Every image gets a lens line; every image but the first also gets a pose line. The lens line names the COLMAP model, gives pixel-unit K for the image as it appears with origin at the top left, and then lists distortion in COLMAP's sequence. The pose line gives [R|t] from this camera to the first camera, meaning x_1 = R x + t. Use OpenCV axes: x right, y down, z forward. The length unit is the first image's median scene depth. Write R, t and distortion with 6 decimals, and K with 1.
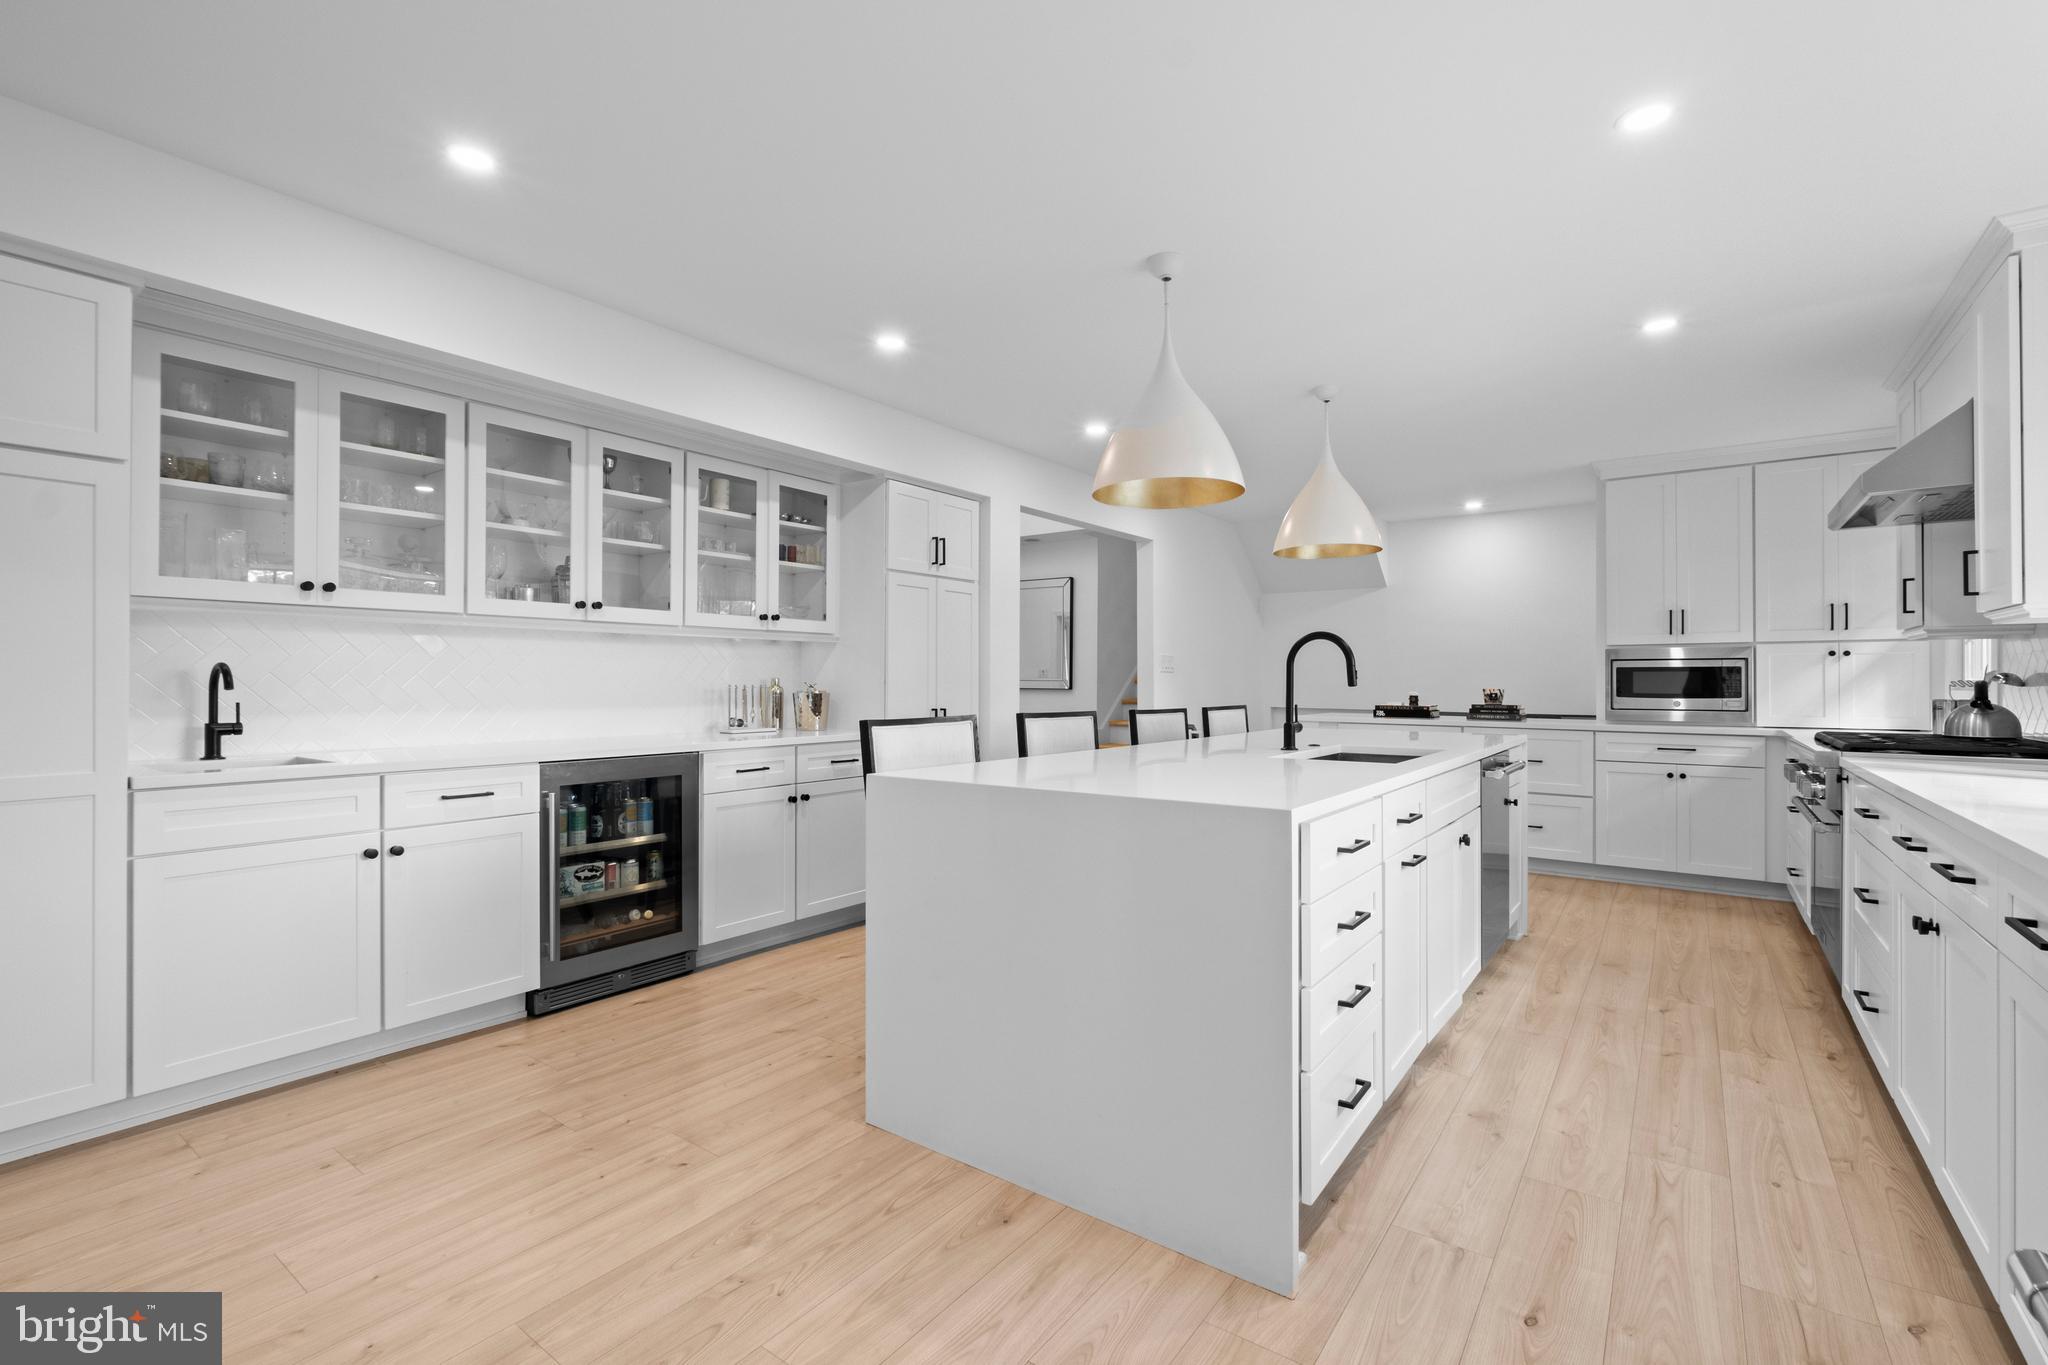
lens RADIAL K [[908.9, 0, 1028.3], [0, 908.9, 676.5], [0, 0, 1]] dist [-0.000666, 0.000617]
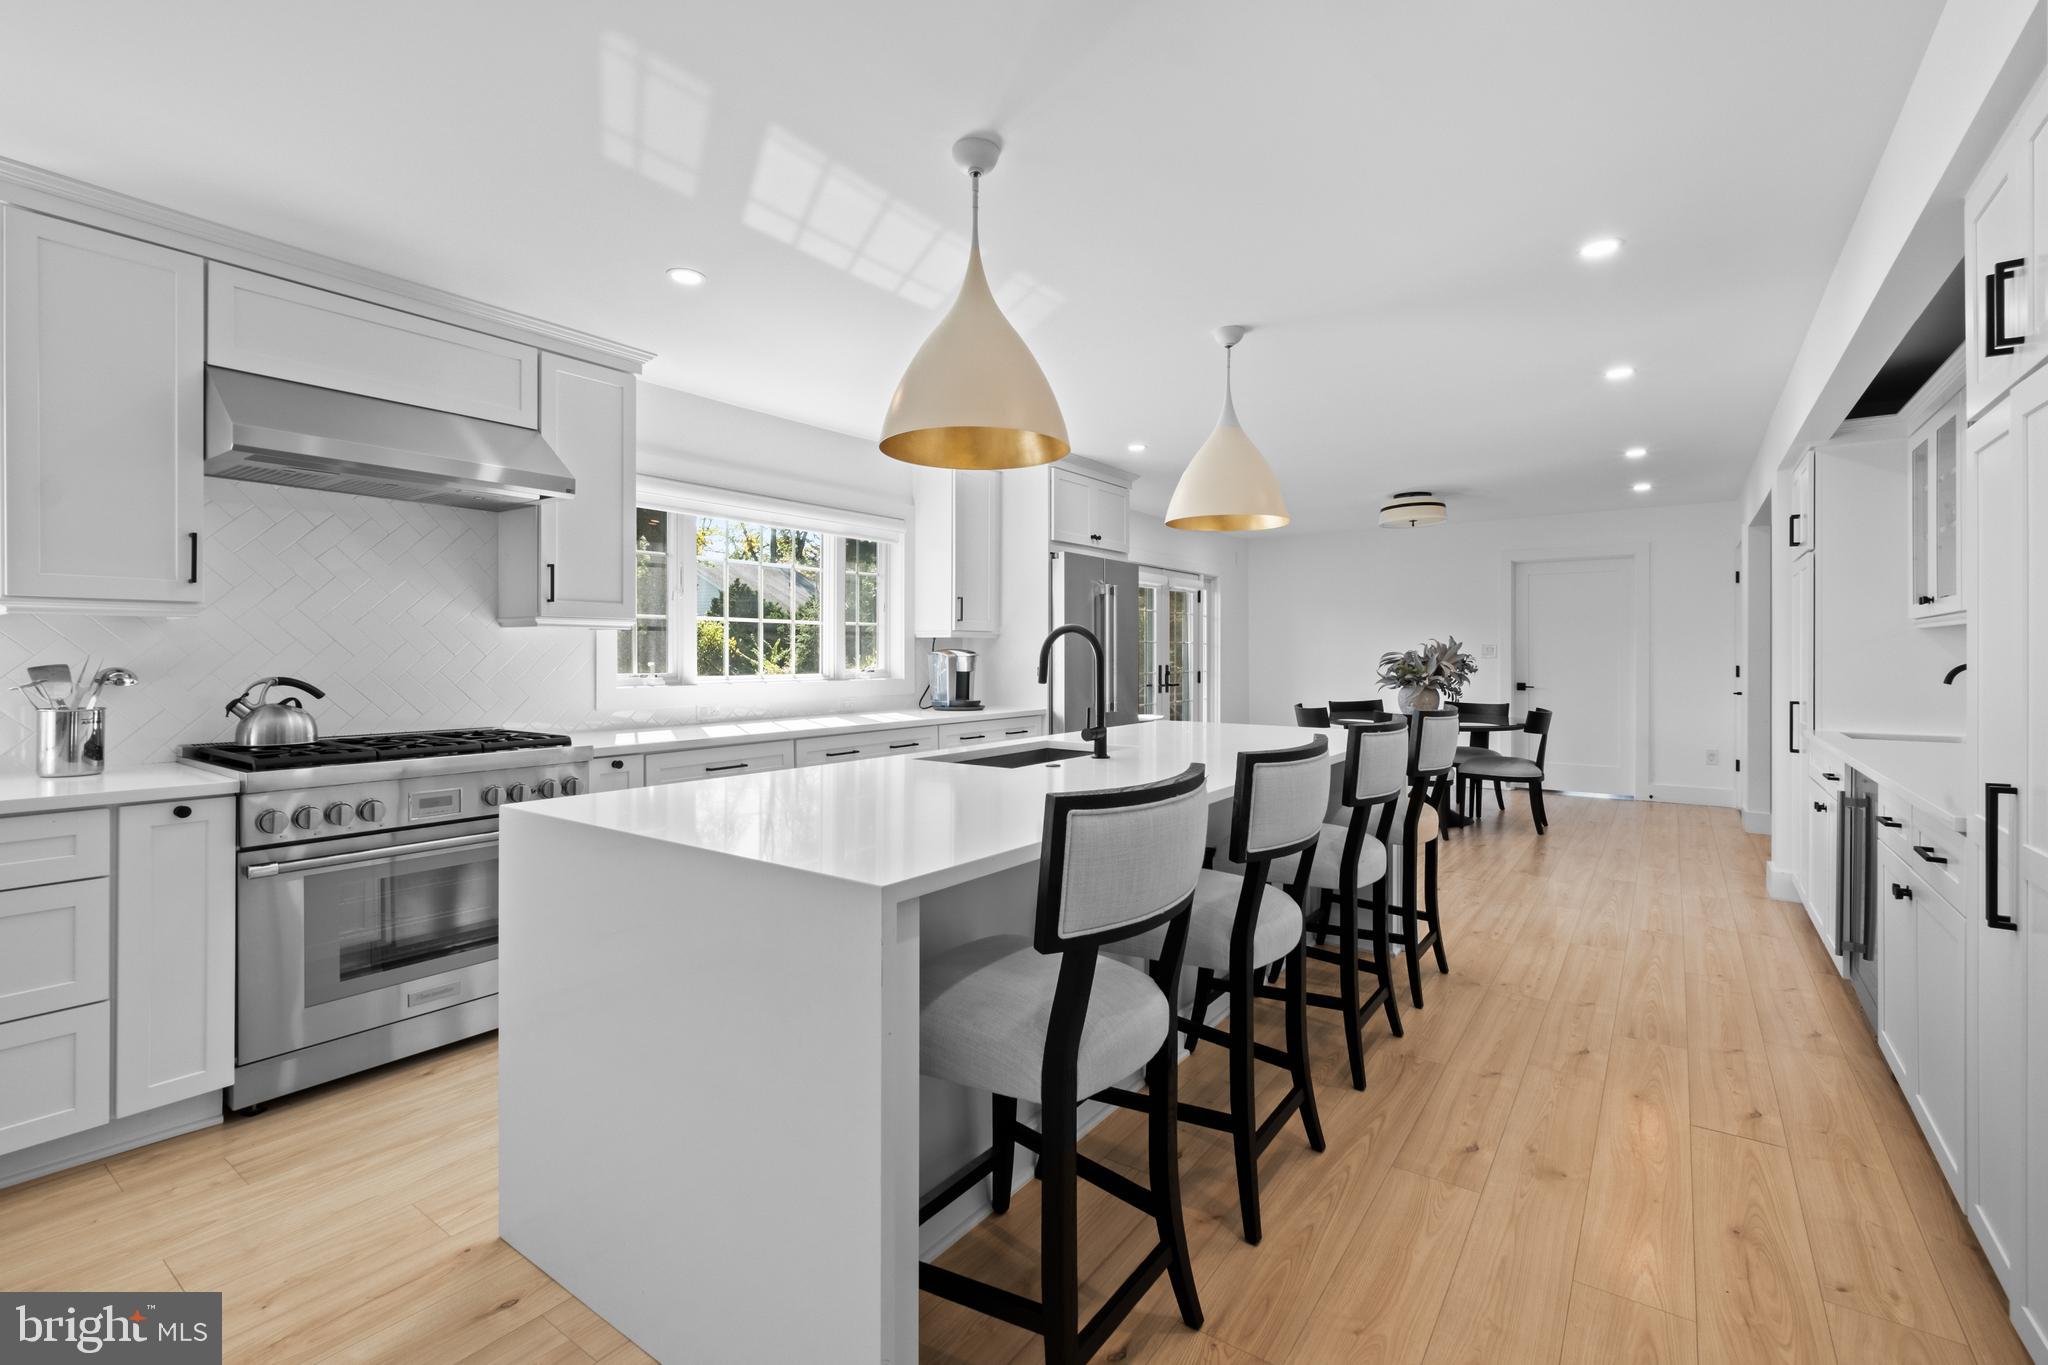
lens RADIAL K [[914.3, 0, 1025.0], [0, 914.3, 654.4], [0, 0, 1]] dist [-0.001535, -0.000170]
pose [[-0.999913, -0.002473, -0.012953, 0.328826], [-0.002410, 0.999985, -0.004839, -0.012818], [0.012965, -0.004807, -0.999904, 1.666028]]
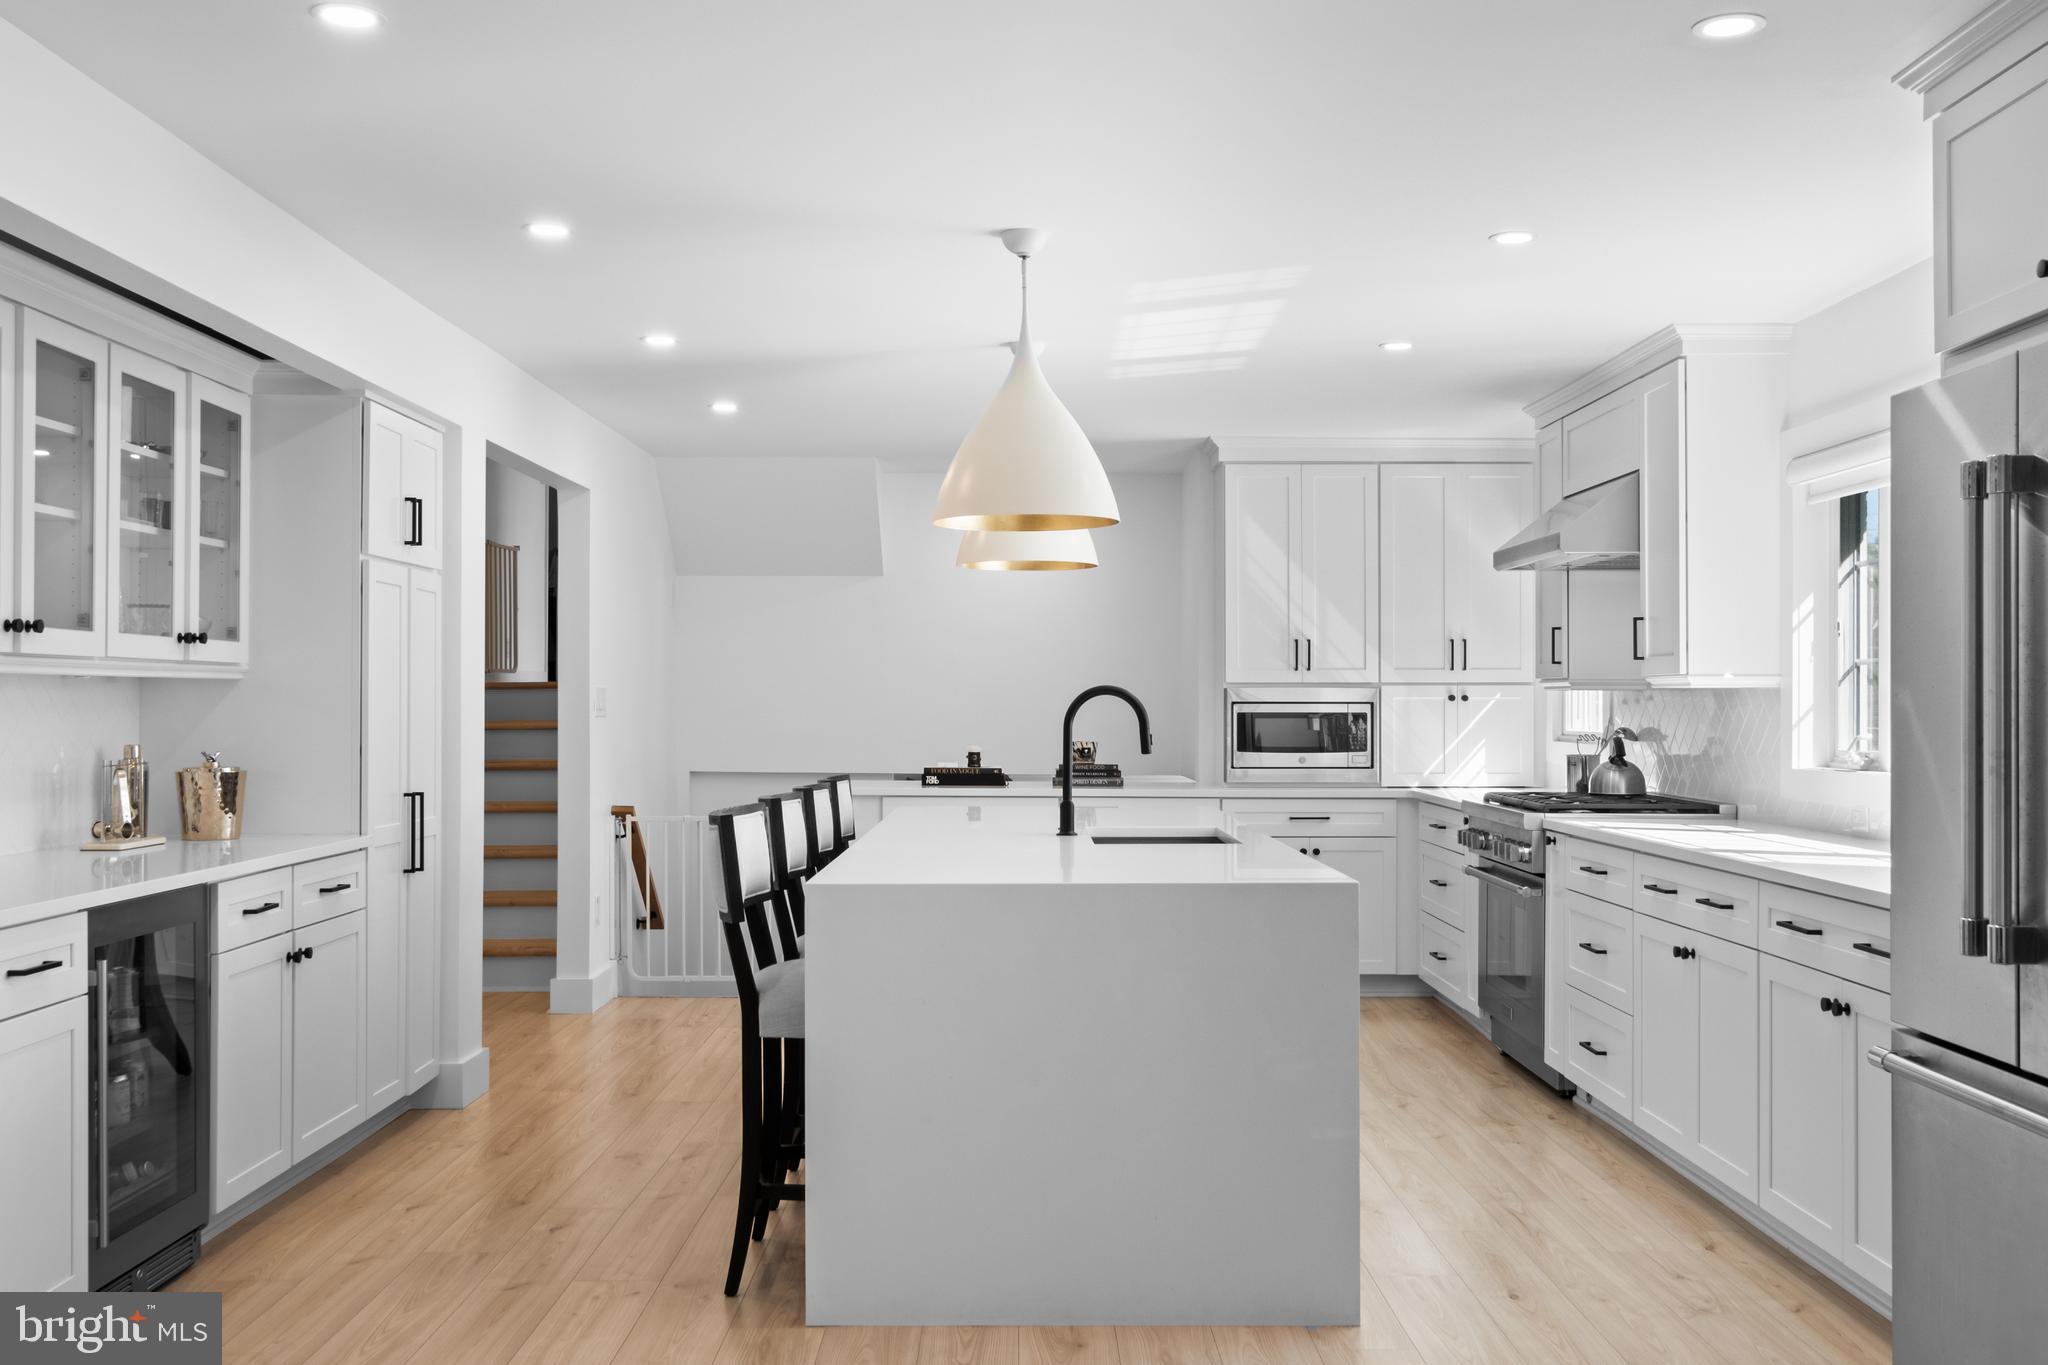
lens RADIAL K [[1989.6, 0, 1044.2], [0, 1989.6, 690.1], [0, 0, 1]] dist [0.003462, 0.011629]
pose [[0.800207, 0.003178, 0.599715, -0.673802], [-0.003058, 0.999995, -0.001218, -0.037485], [-0.599716, -0.000859, 0.800213, -0.322573]]
